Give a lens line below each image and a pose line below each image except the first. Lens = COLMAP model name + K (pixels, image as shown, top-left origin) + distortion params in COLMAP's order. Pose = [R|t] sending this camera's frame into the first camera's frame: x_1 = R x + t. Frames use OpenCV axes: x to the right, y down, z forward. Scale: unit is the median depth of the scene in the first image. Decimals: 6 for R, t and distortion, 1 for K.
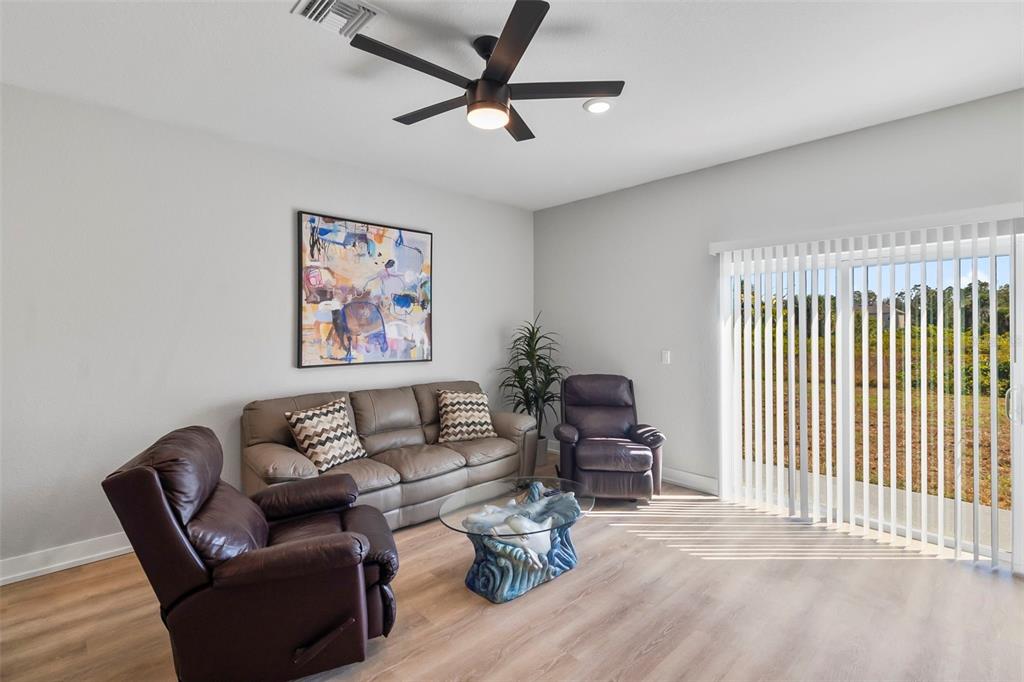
lens RADIAL K [[473.6, 0, 508.9], [0, 473.6, 326.9], [0, 0, 1]] dist [-0.000449, -0.000195]
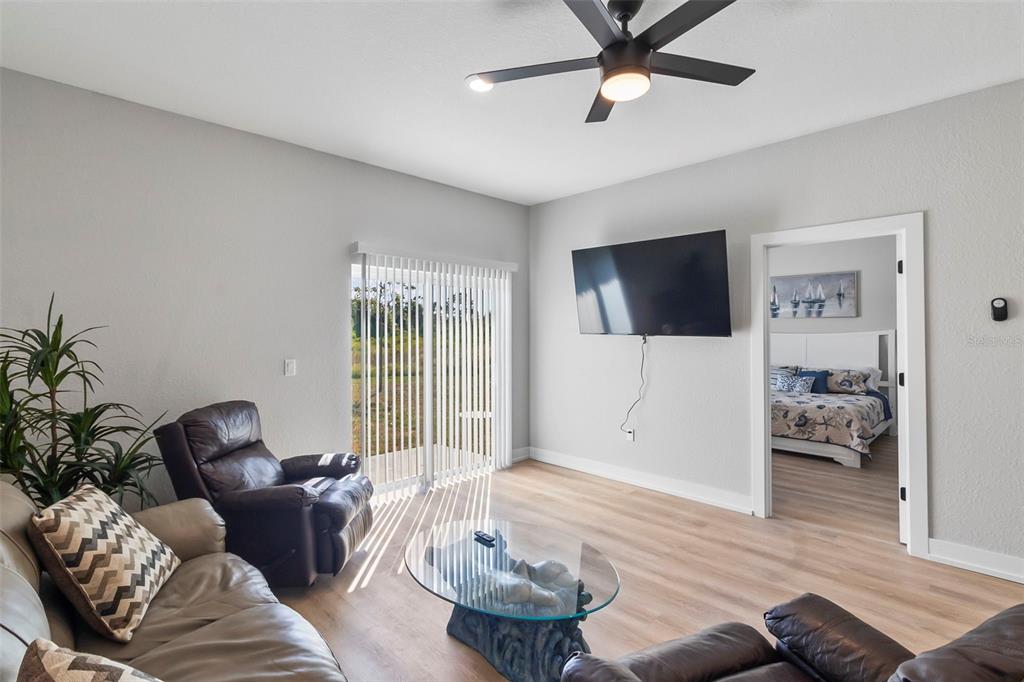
lens RADIAL K [[473.6, 0, 508.9], [0, 473.6, 326.9], [0, 0, 1]] dist [-0.000449, -0.000195]
pose [[-0.000167, 0.008900, 0.999960, -0.518446], [0.003380, 0.999955, -0.008900, 0.004628], [-0.999994, 0.003378, -0.000197, 0.707717]]
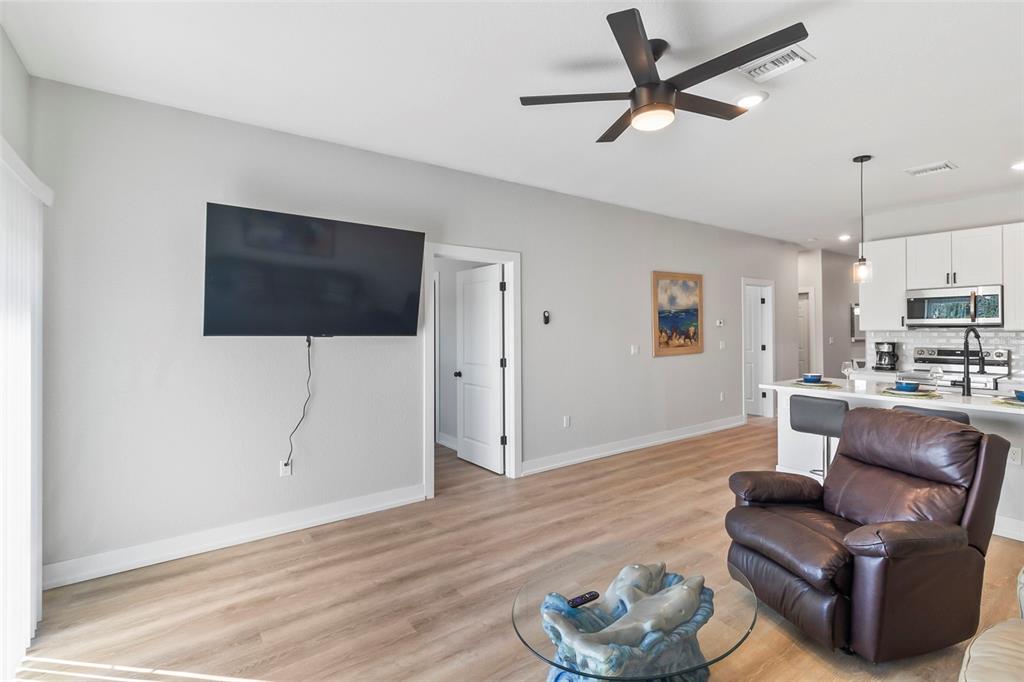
lens RADIAL K [[473.6, 0, 508.9], [0, 473.6, 326.9], [0, 0, 1]] dist [-0.000449, -0.000195]
pose [[-0.988537, 0.006431, 0.150844, 0.055182], [0.005708, 0.999970, -0.005224, 0.005313], [-0.150873, -0.004303, -0.988544, 1.178513]]
